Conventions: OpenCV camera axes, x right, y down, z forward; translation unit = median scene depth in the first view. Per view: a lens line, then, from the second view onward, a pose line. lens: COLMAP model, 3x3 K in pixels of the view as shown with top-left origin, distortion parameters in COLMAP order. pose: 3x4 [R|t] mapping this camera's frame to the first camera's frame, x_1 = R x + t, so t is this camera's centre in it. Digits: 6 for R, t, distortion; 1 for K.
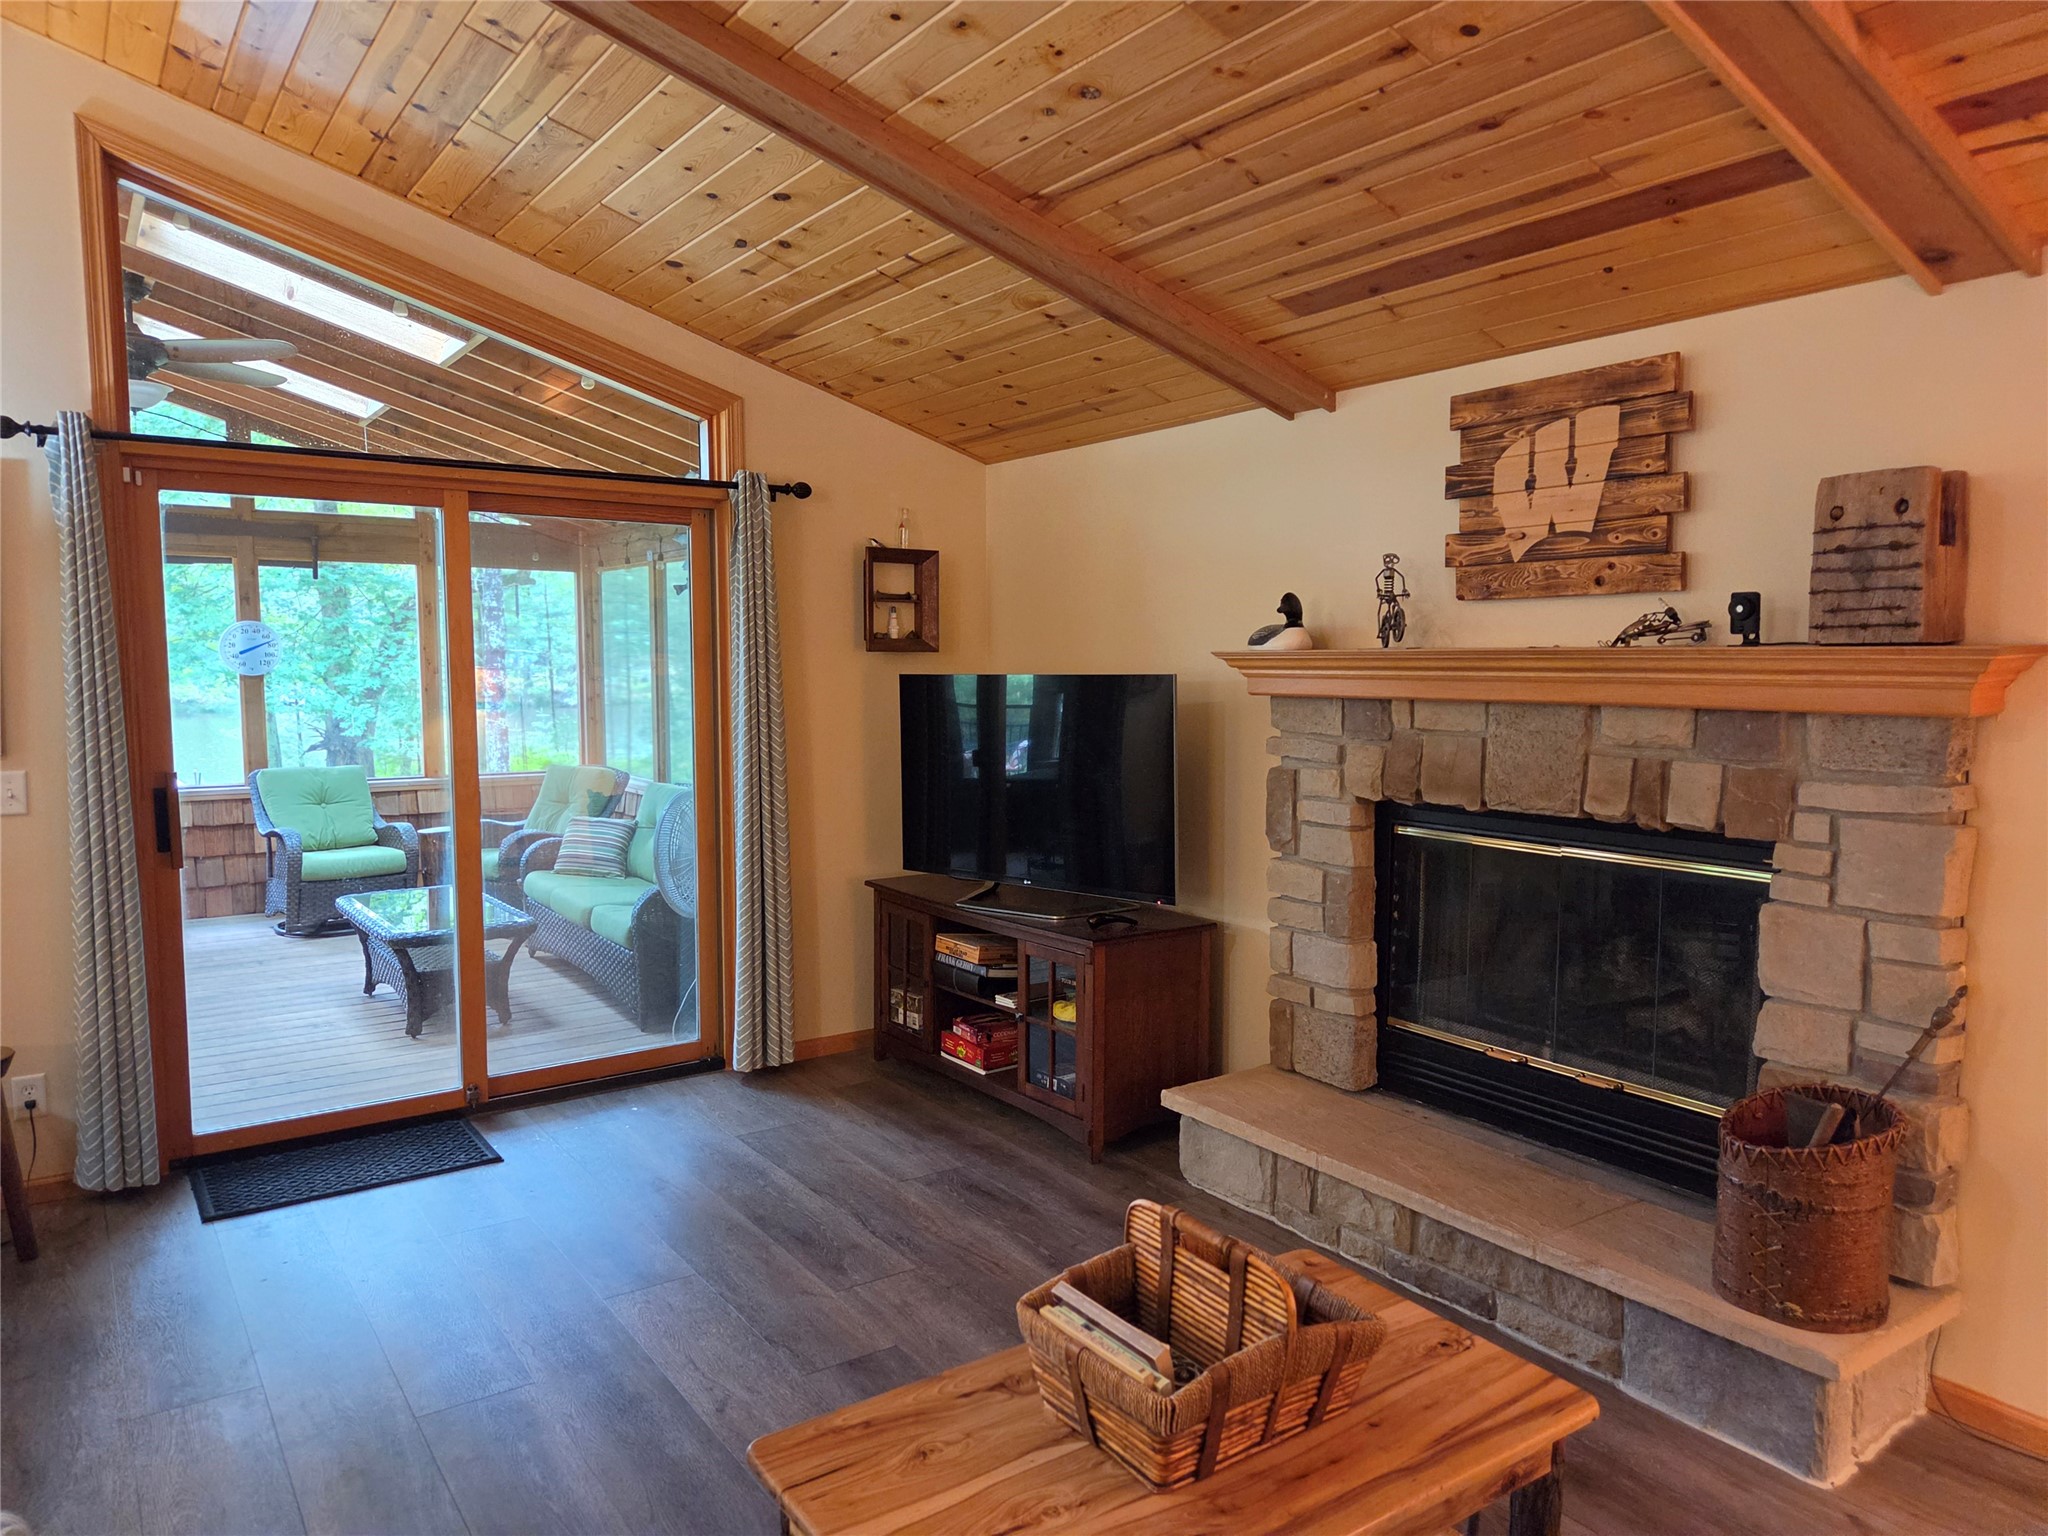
lens RADIAL K [[1363.7, 0, 1043.1], [0, 1363.7, 780.5], [0, 0, 1]] dist [0.077442, -0.067322]
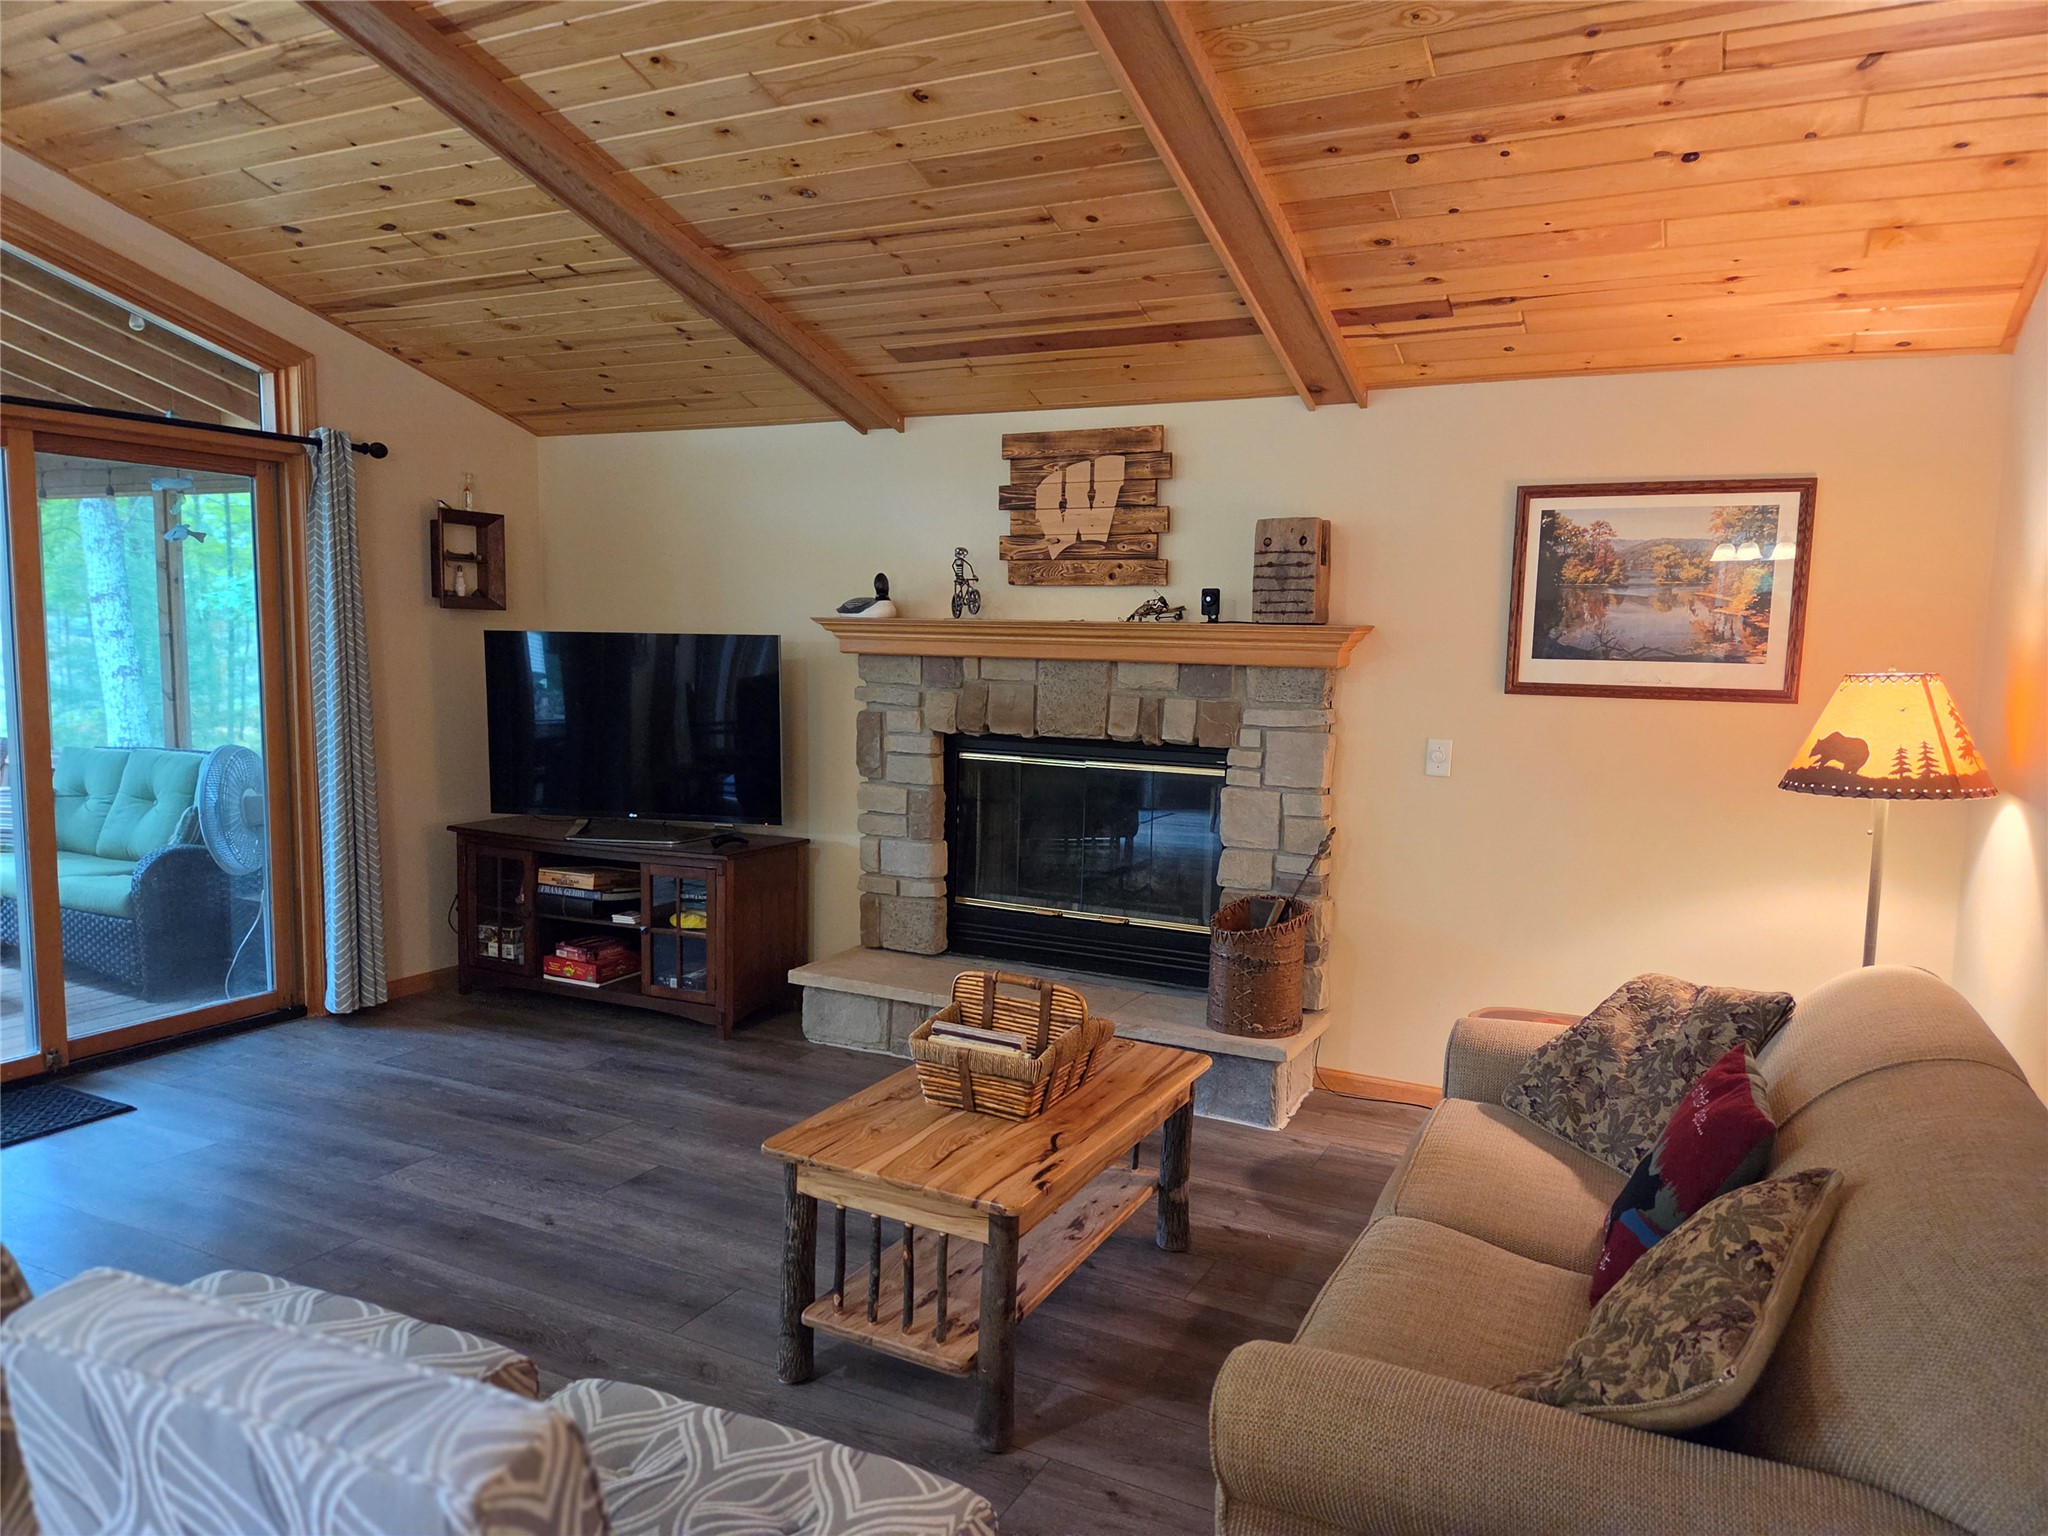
lens RADIAL K [[1366.4, 0, 1036.6], [0, 1366.4, 787.3], [0, 0, 1]] dist [0.081920, -0.074081]
pose [[0.885148, -0.035192, 0.463978, -0.334197], [0.022515, 0.999207, 0.032835, 0.028027], [-0.464765, -0.018618, 0.885238, -0.238135]]
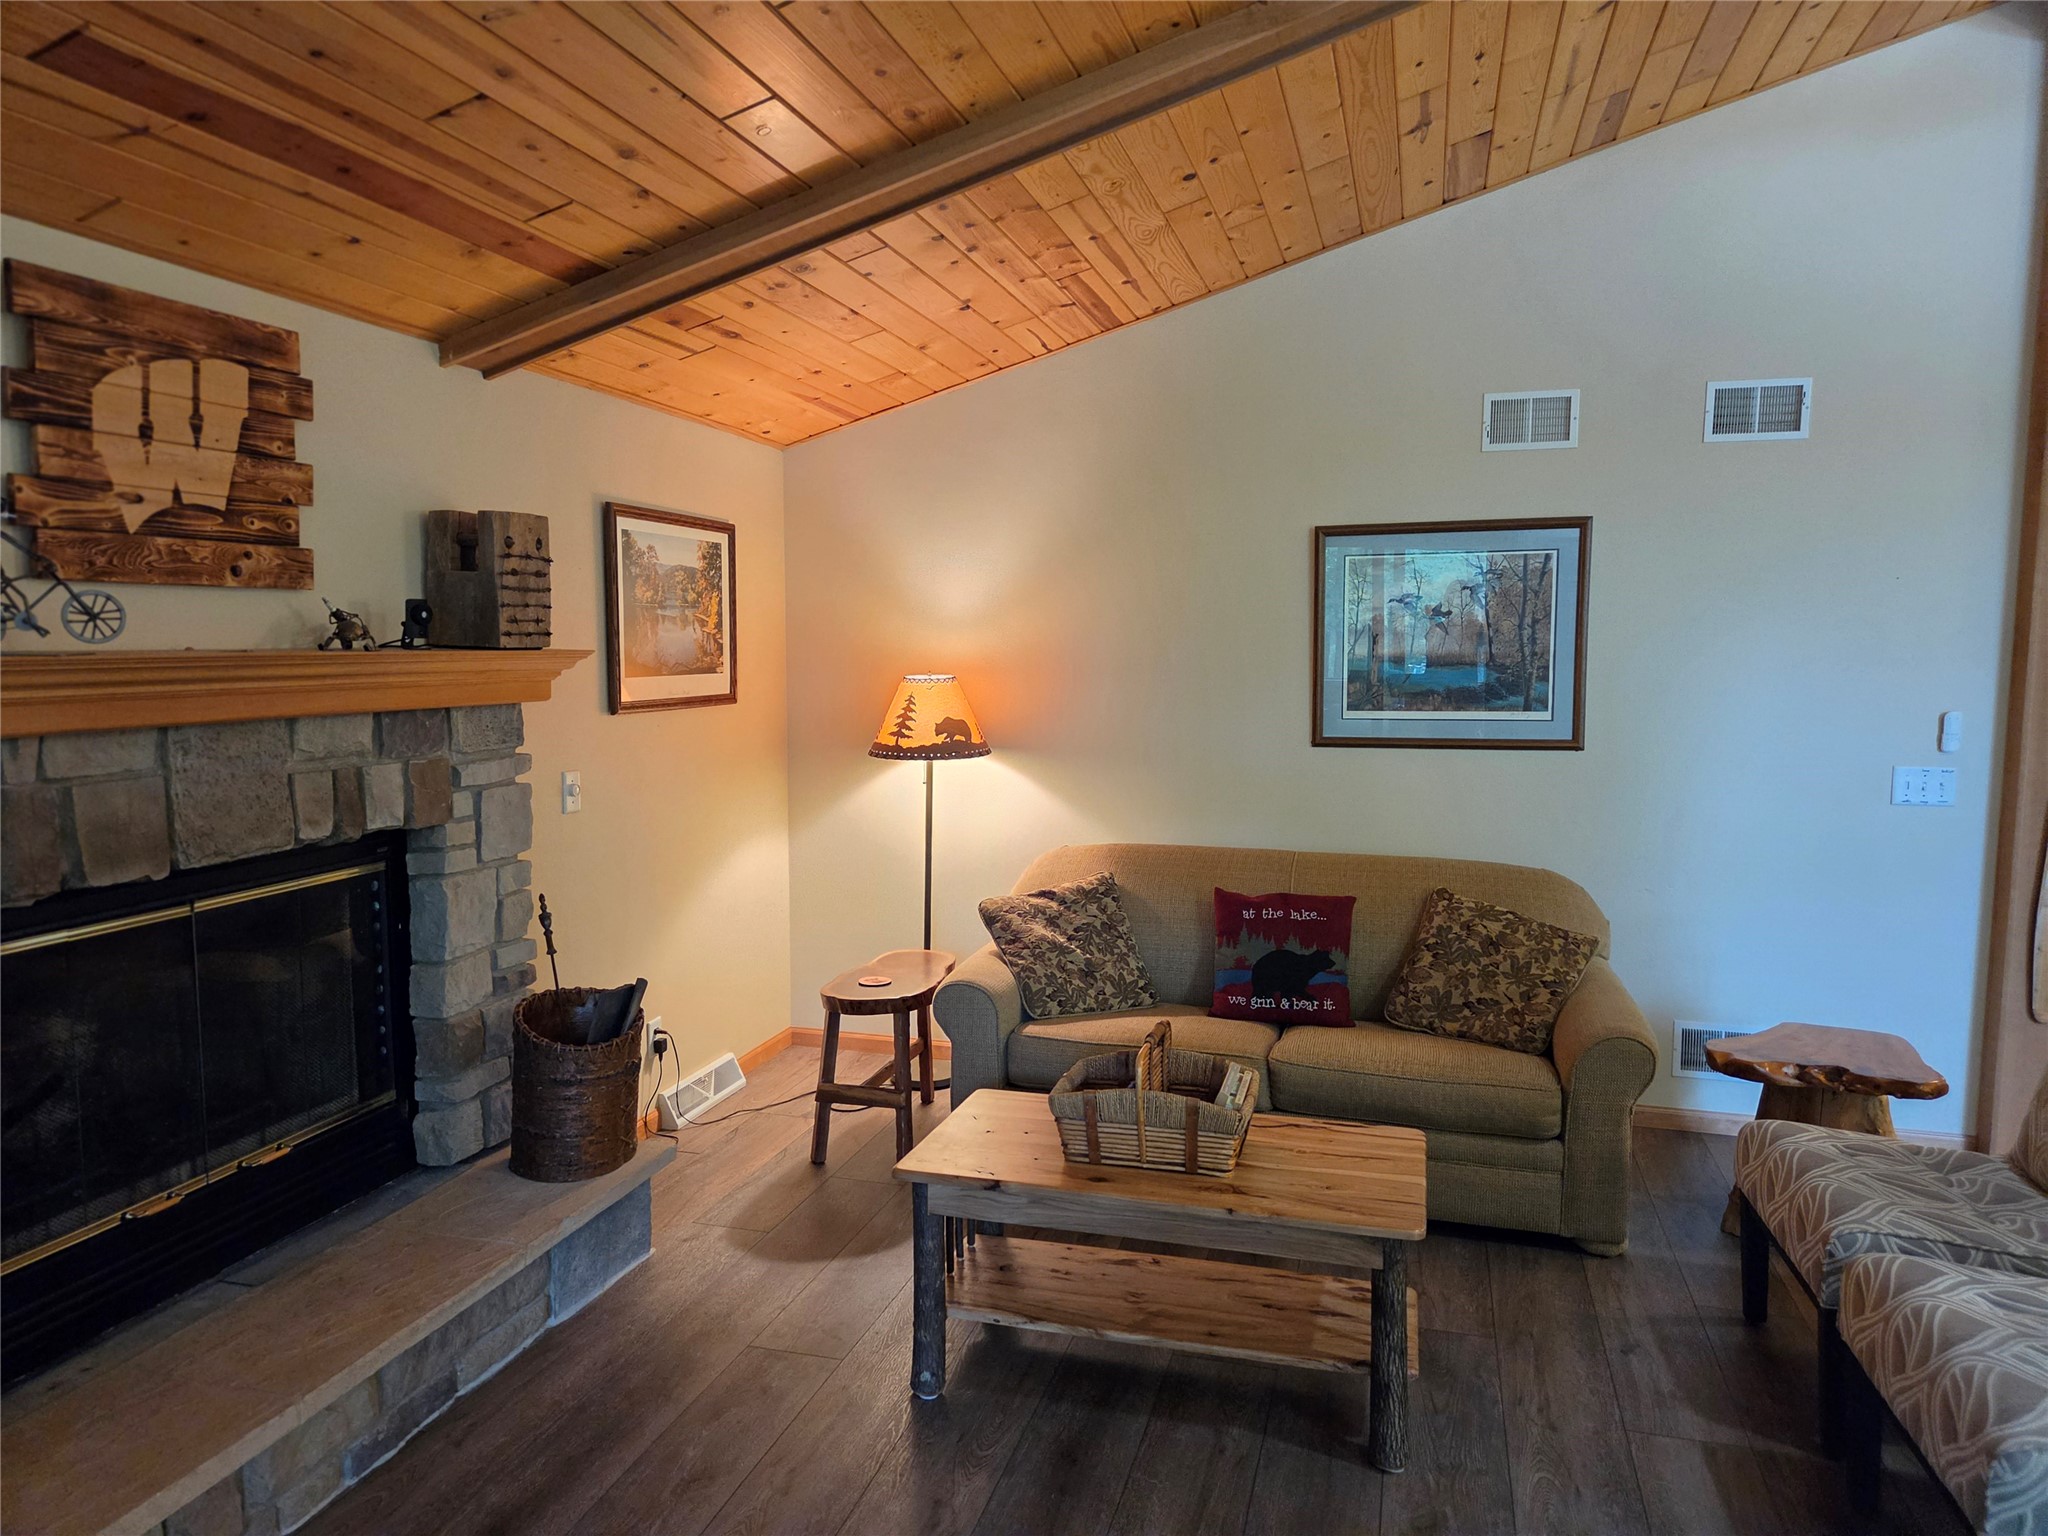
lens RADIAL K [[1366.1, 0, 1035.0], [0, 1366.1, 768.7], [0, 0, 1]] dist [0.079272, -0.067642]
pose [[-0.621738, -0.080031, 0.779126, -0.547798], [0.066339, 0.985810, 0.154199, -0.120314], [-0.780411, 0.147558, -0.607606, 1.114581]]
